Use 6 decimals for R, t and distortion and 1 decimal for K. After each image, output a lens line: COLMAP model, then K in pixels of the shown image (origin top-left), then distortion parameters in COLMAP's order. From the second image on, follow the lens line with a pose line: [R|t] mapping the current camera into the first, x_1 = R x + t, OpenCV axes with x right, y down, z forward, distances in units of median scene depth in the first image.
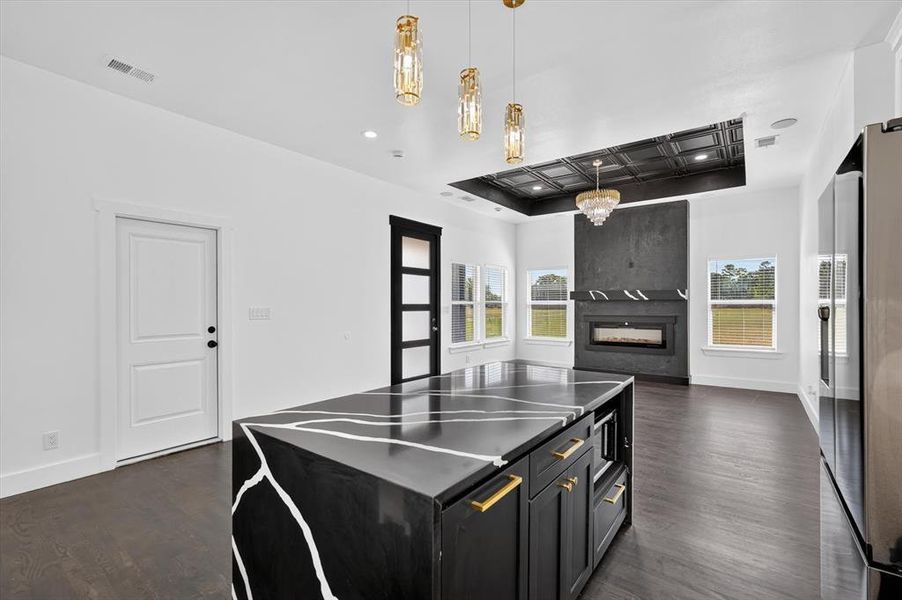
lens RADIAL K [[402.3, 0, 451.0], [0, 402.3, 300.0], [0, 0, 1]] dist [-0.003031, 0.001076]
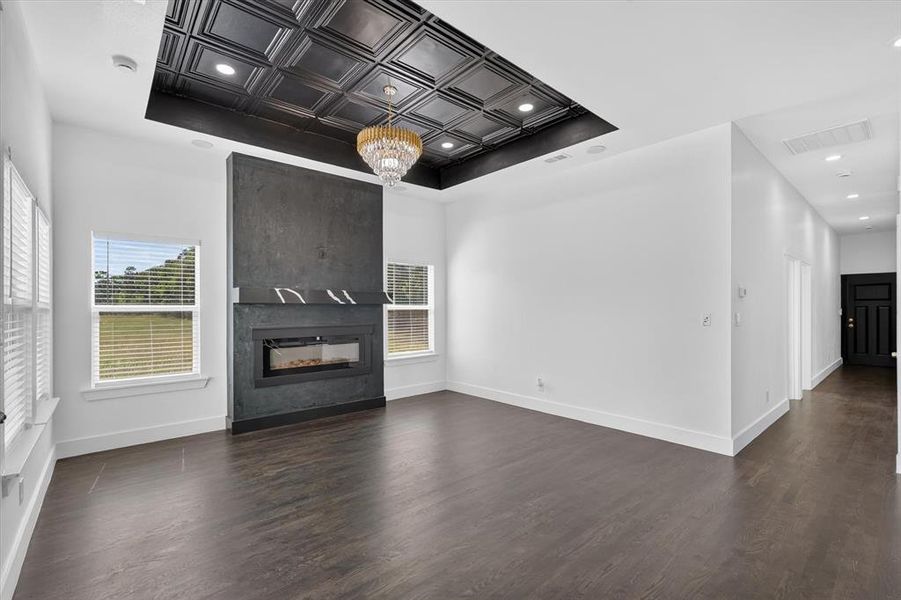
lens RADIAL K [[403.2, 0, 450.7], [0, 403.2, 303.7], [0, 0, 1]] dist [-0.002568, 0.000062]
pose [[0.211363, 0.007577, 0.977378, -0.206479], [-0.006599, 0.999958, -0.006325, 0.002318], [-0.977385, -0.005113, 0.211404, 0.665846]]
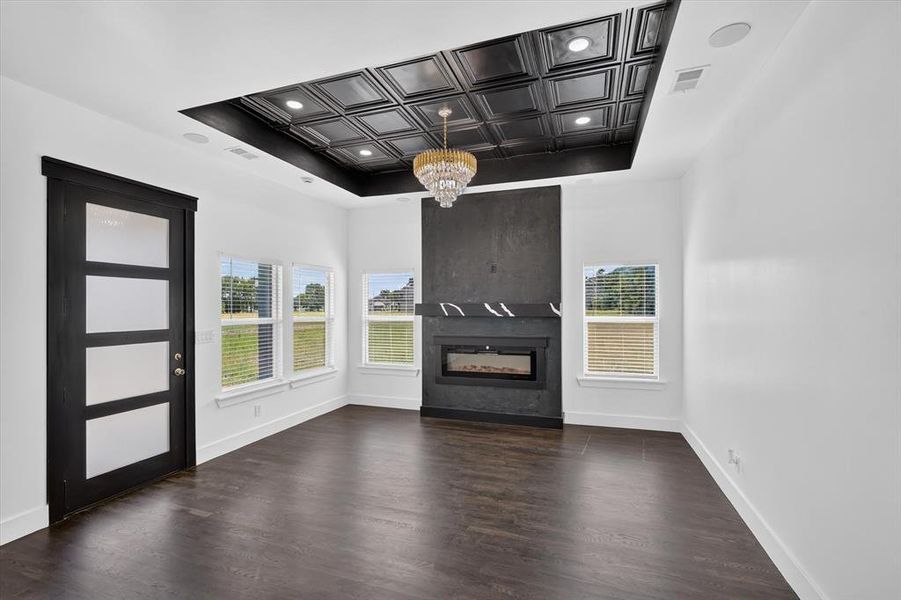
lens RADIAL K [[401.9, 0, 450.5], [0, 401.9, 300.0], [0, 0, 1]] dist [-0.003031, 0.001076]
pose [[0.952088, 0.000745, 0.305825, 0.150556], [0.000716, 0.999989, -0.004666, -0.027575], [-0.305825, 0.004661, 0.952076, 0.327417]]
